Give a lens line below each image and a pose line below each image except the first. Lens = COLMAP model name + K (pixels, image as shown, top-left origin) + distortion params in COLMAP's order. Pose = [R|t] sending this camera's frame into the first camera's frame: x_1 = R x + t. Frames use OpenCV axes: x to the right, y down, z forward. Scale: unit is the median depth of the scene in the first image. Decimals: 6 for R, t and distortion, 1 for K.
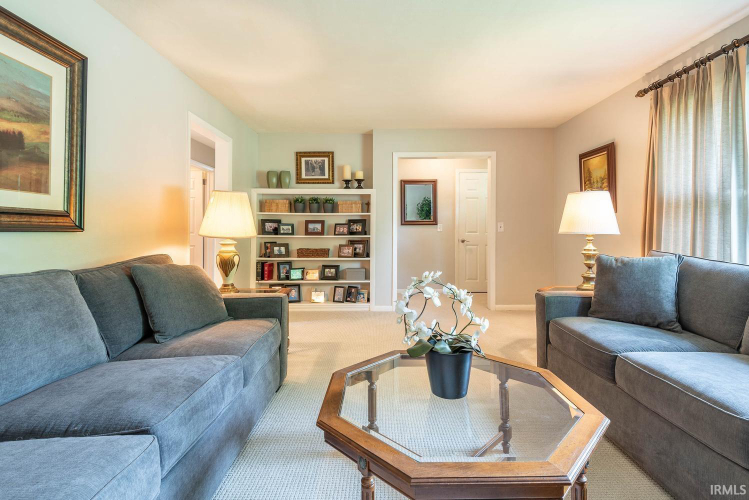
lens RADIAL K [[355.8, 0, 376.9], [0, 355.8, 237.1], [0, 0, 1]] dist [0.000590, -0.000040]
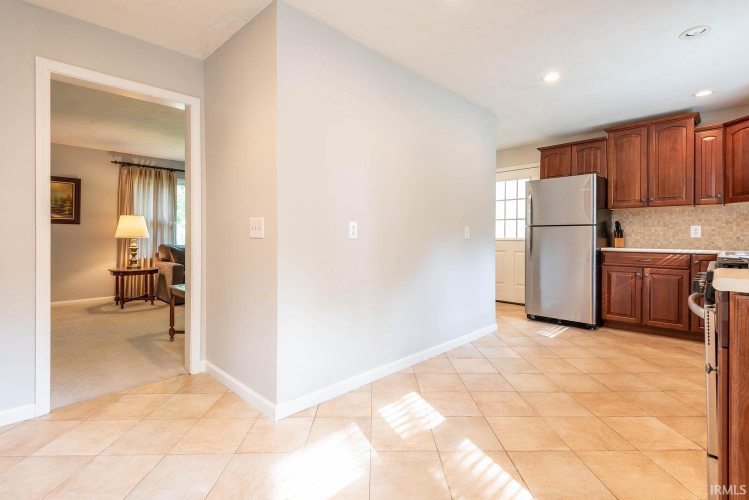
lens RADIAL K [[355.8, 0, 376.9], [0, 355.8, 237.1], [0, 0, 1]] dist [0.000590, -0.000040]
pose [[-0.706799, -0.003448, 0.707406, -1.624417], [-0.001044, 0.999992, 0.003830, -0.020240], [-0.707414, 0.001969, -0.706797, 1.392491]]
